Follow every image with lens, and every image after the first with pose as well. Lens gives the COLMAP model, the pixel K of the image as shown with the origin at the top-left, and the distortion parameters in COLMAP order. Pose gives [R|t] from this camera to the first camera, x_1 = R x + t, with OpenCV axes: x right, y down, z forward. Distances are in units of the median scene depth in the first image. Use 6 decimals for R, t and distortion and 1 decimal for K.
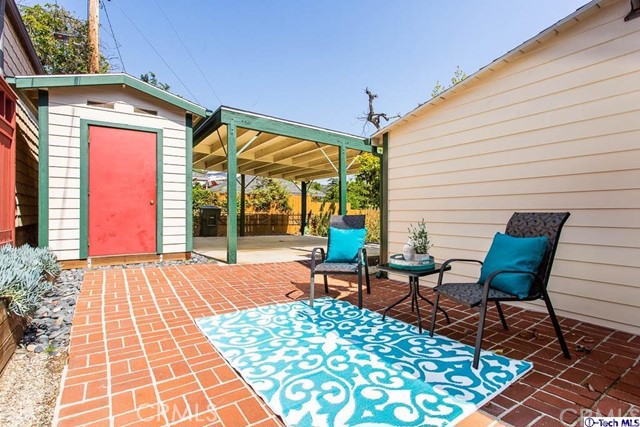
lens RADIAL K [[308.2, 0, 323.0], [0, 308.2, 212.6], [0, 0, 1]] dist [0.000954, 0.000017]
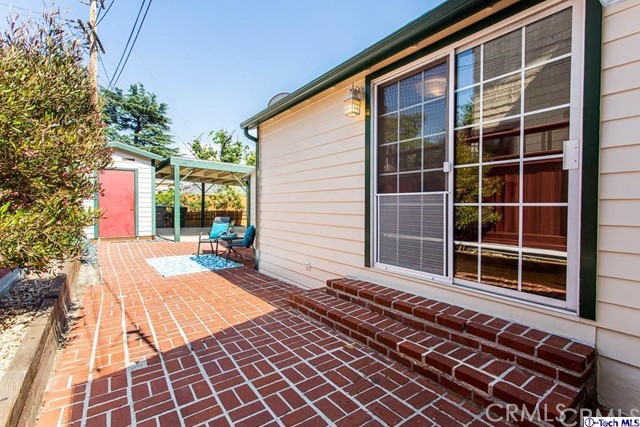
lens RADIAL K [[308.2, 0, 321.8], [0, 308.2, 210.8], [0, 0, 1]] dist [0.000954, 0.000017]
pose [[0.999898, 0.001996, 0.014142, 0.547590], [-0.002259, 0.999825, 0.018567, -0.056607], [-0.014103, -0.018597, 0.999728, -0.853353]]
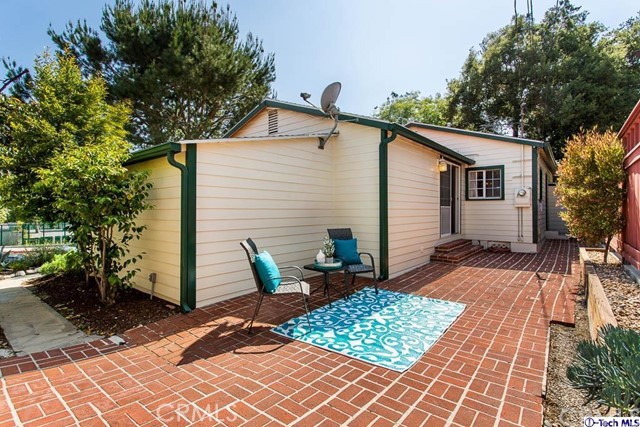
lens RADIAL K [[308.2, 0, 306.7], [0, 308.2, 210.9], [0, 0, 1]] dist [0.000954, 0.000017]
pose [[-0.246559, -0.000207, 0.969128, -0.734455], [0.004155, 0.999991, 0.001271, -0.067981], [-0.969119, 0.004340, -0.246556, 0.907808]]
